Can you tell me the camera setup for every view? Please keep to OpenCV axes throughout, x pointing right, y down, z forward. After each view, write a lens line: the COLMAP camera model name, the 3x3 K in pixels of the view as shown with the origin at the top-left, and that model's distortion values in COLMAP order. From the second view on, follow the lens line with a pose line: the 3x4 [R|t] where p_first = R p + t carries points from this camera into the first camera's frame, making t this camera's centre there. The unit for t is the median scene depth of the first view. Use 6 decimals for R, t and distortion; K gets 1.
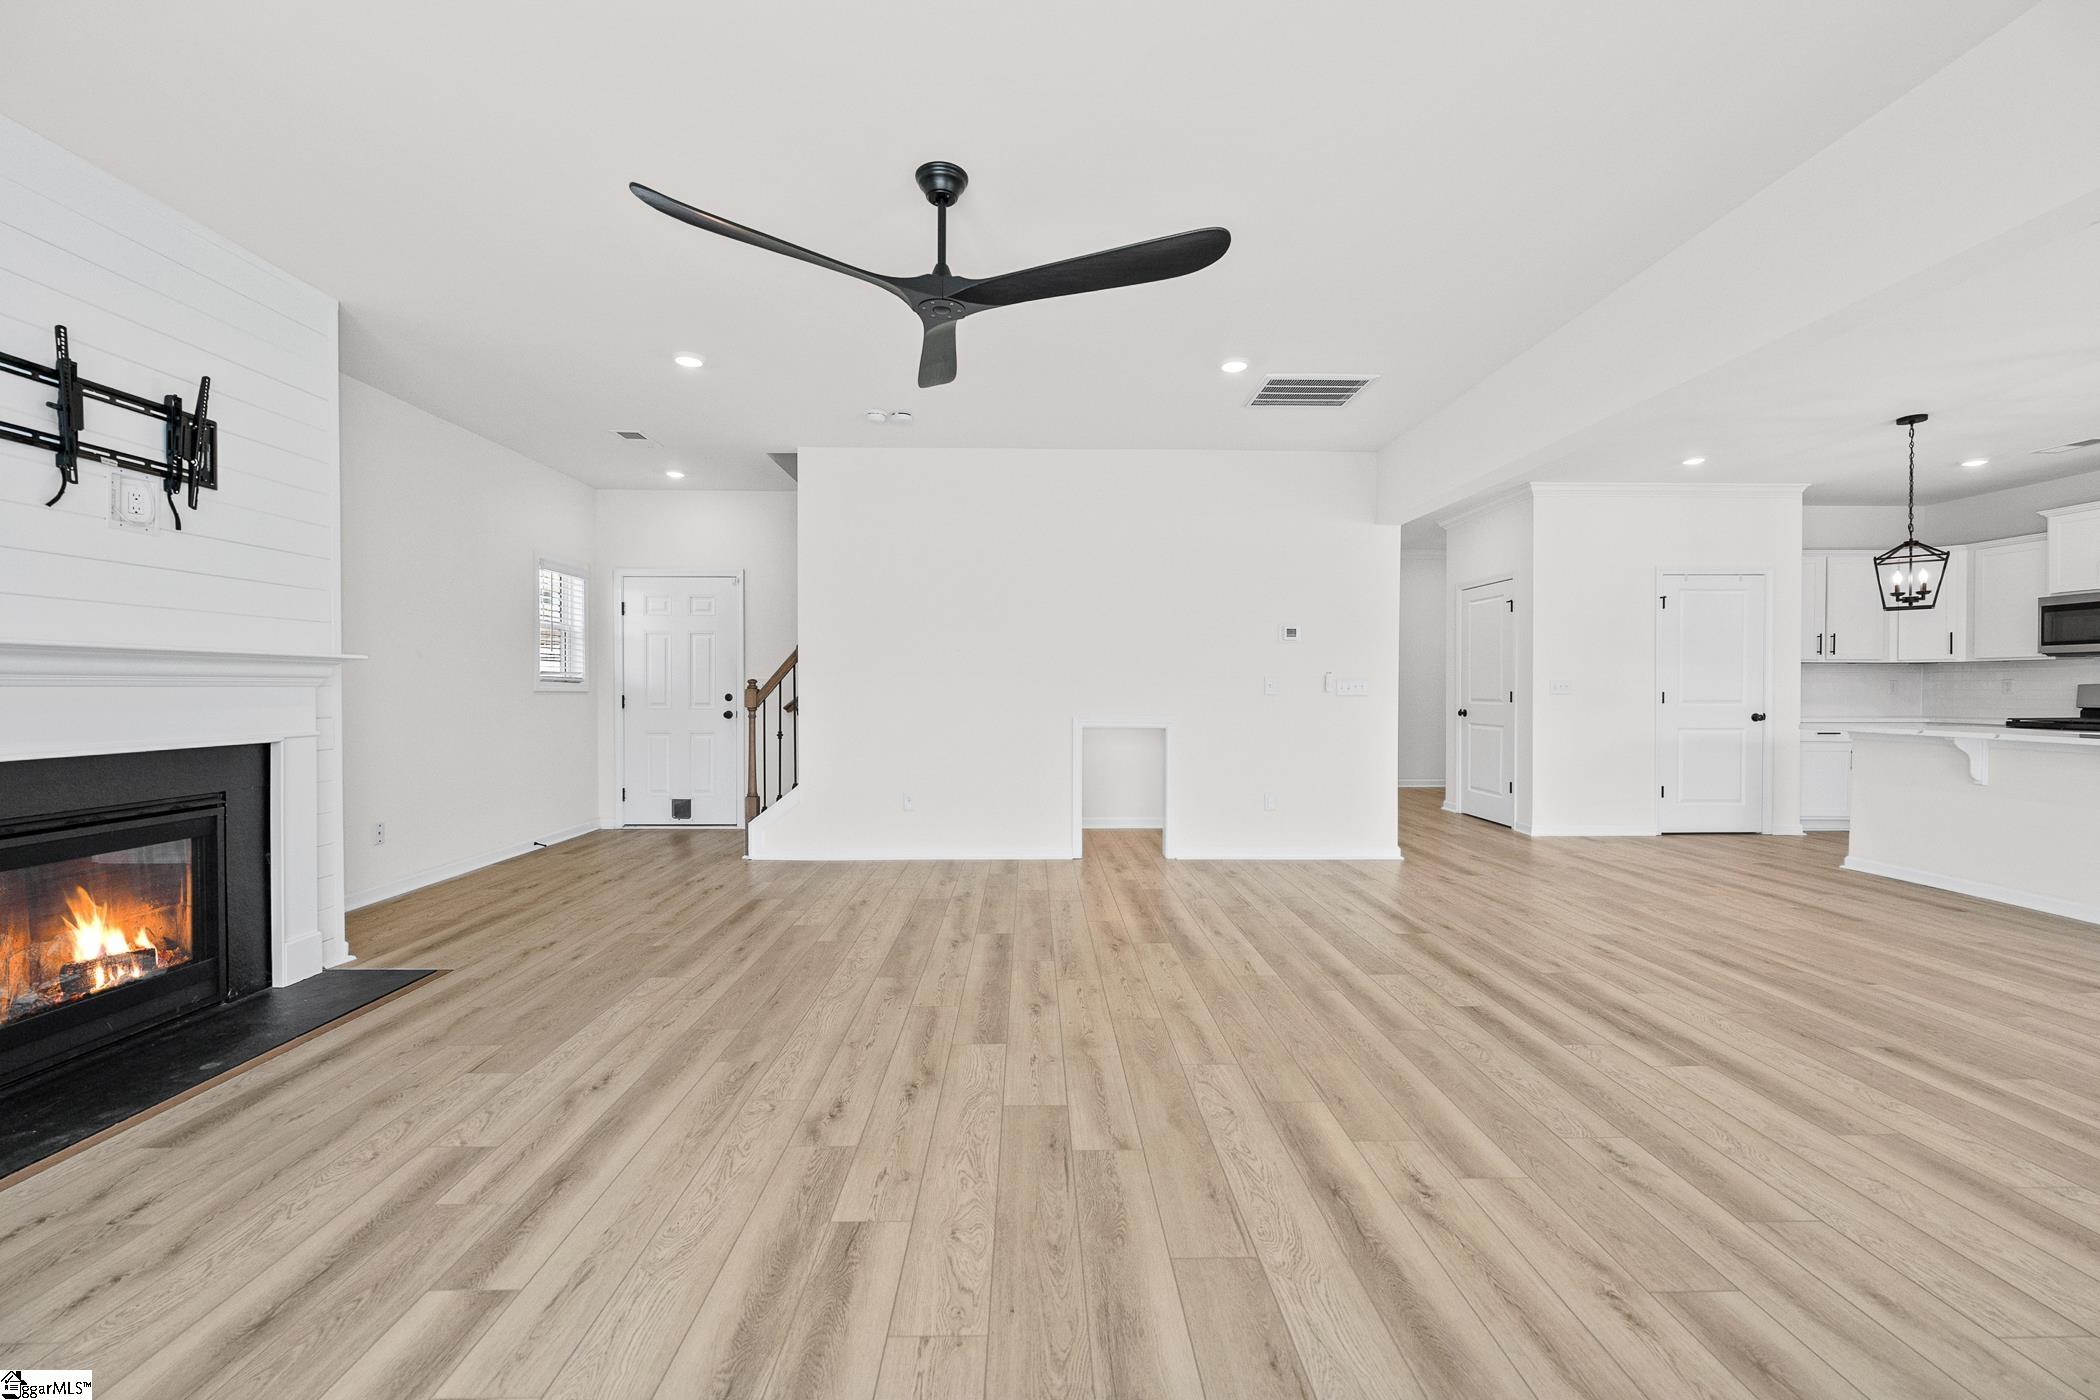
lens RADIAL K [[829.4, 0, 1052.3], [0, 829.4, 701.2], [0, 0, 1]] dist [-0.000289, -0.000743]
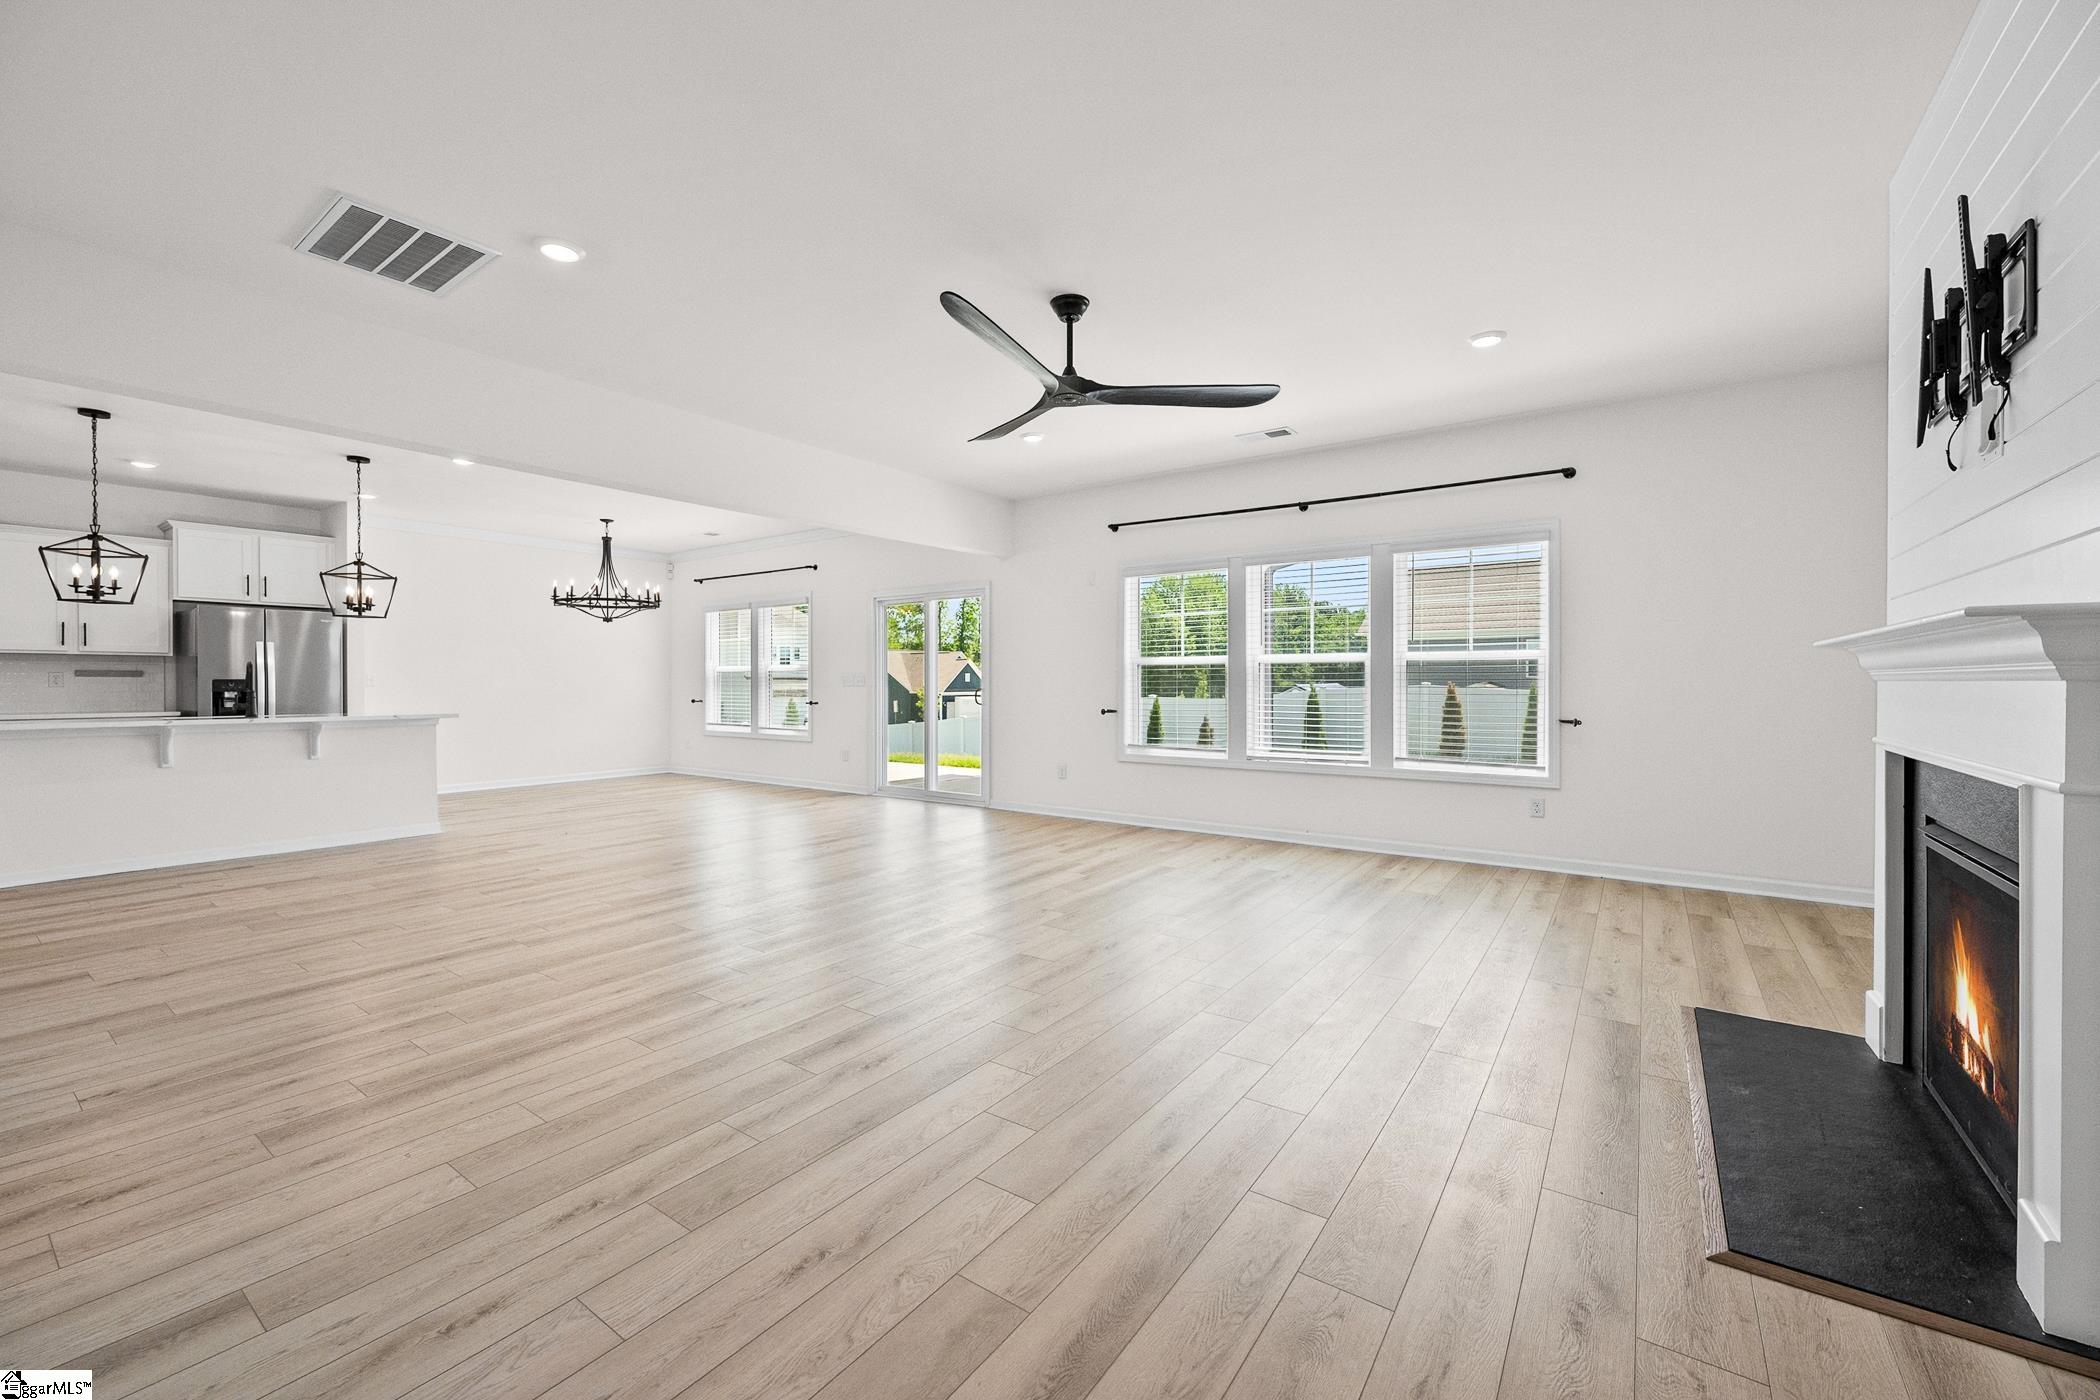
lens RADIAL K [[829.4, 0, 1044.1], [0, 829.4, 687.9], [0, 0, 1]] dist [-0.000289, -0.000743]
pose [[-0.796191, -0.004243, 0.605031, -0.746361], [0.008810, 0.999788, 0.018604, -0.026377], [-0.604981, 0.020143, -0.795985, 1.709902]]
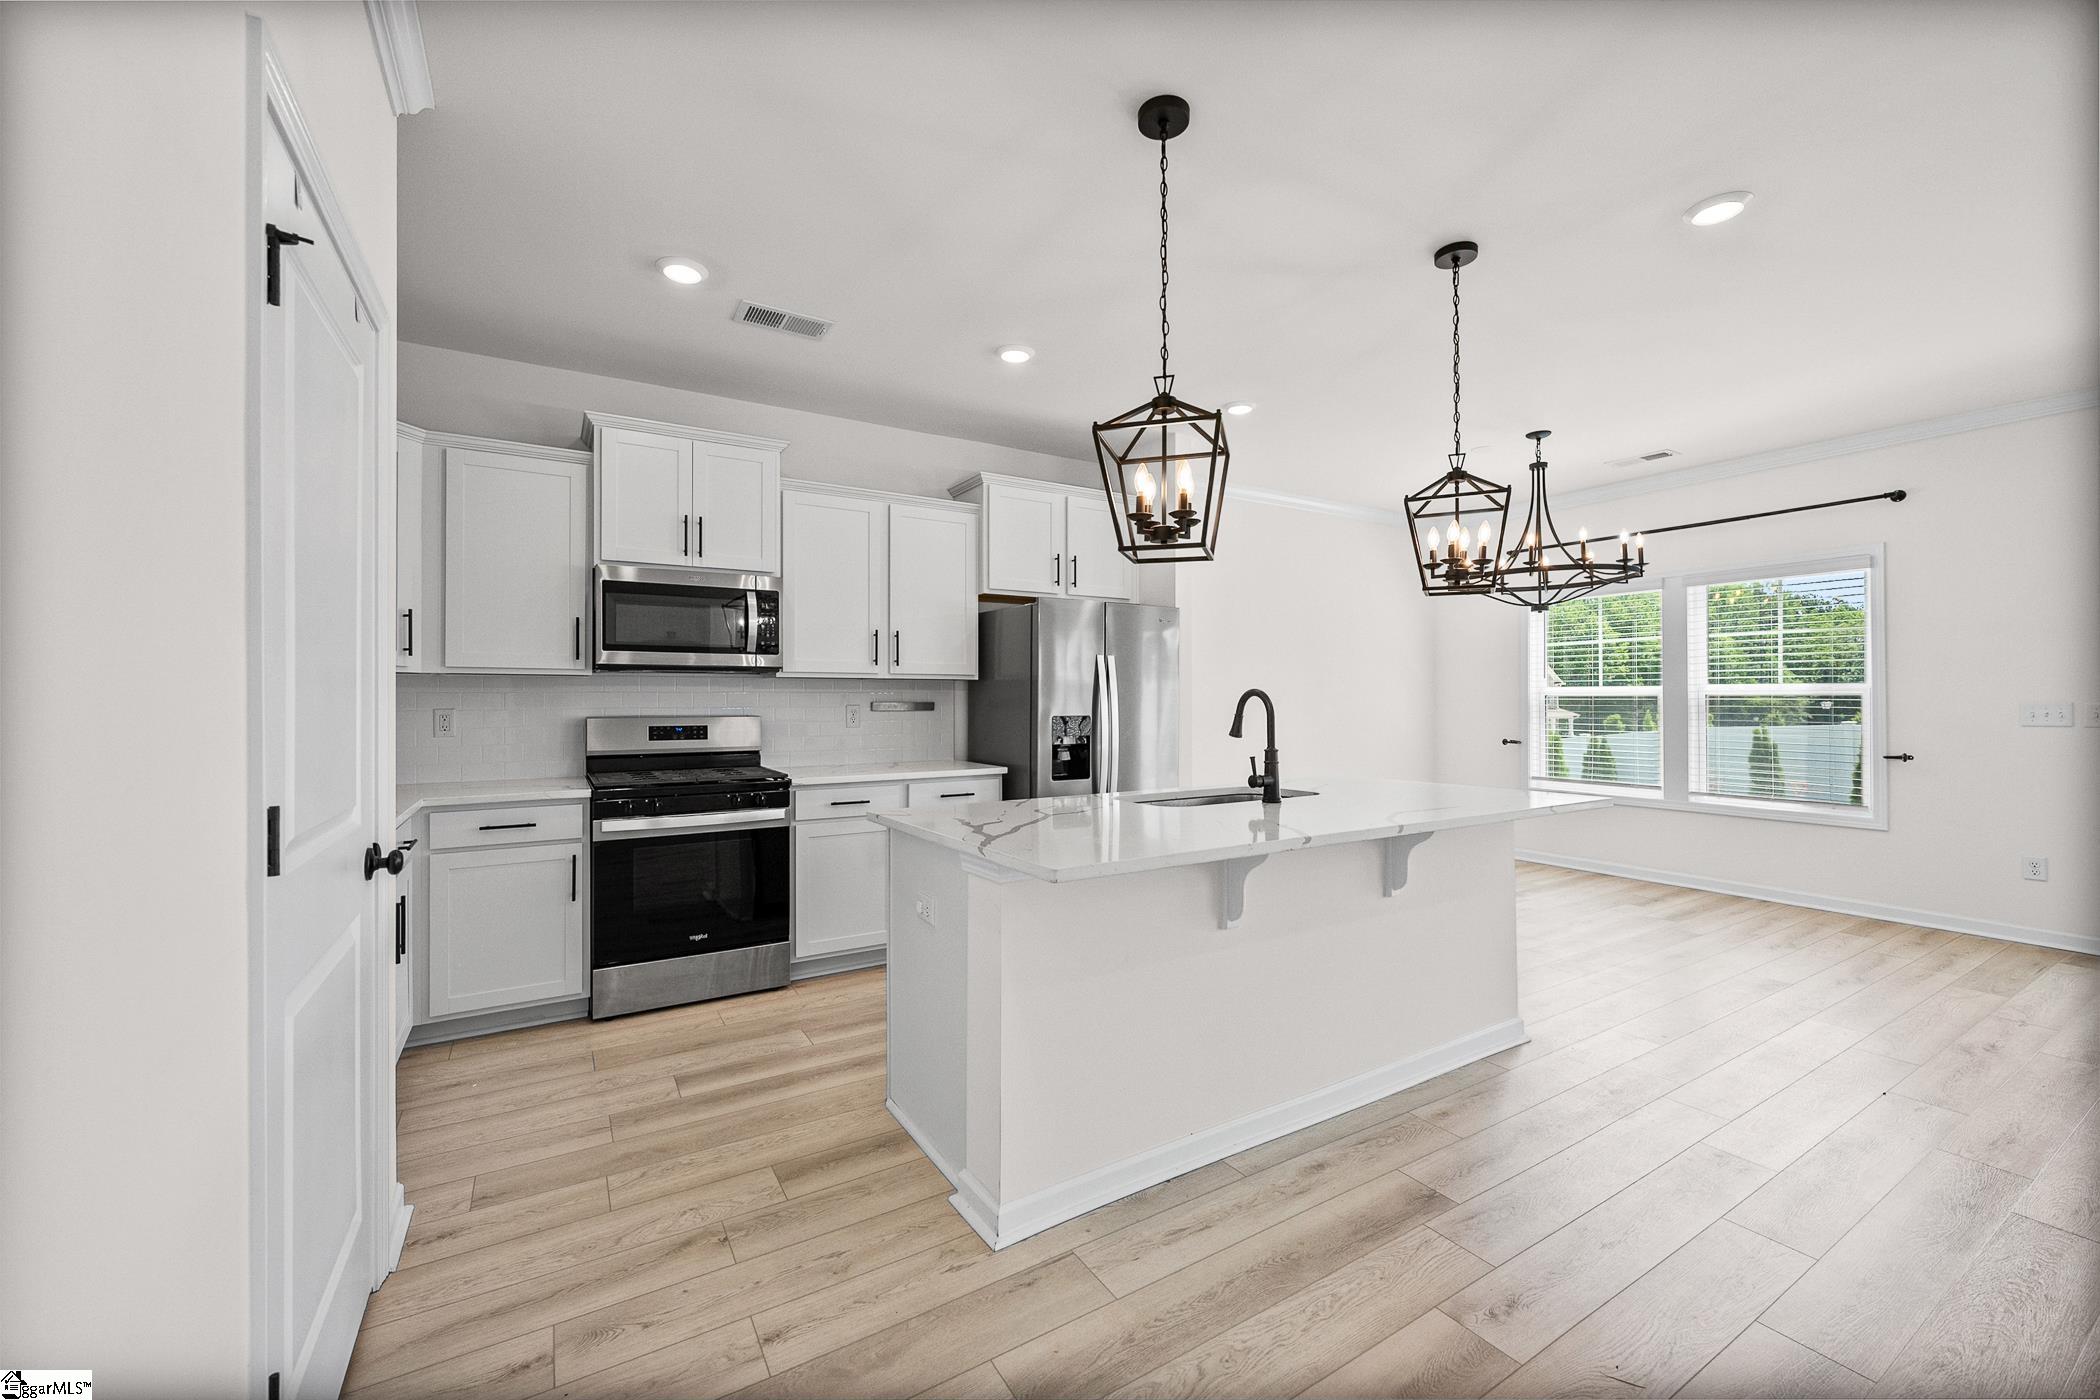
lens RADIAL K [[829.4, 0, 1053.8], [0, 829.4, 695.9], [0, 0, 1]] dist [-0.000289, -0.000743]
pose [[-0.493908, 0.006630, 0.869489, 1.075769], [0.015401, 0.999881, 0.001124, -0.061697], [-0.869378, 0.013946, -0.493951, 1.954814]]
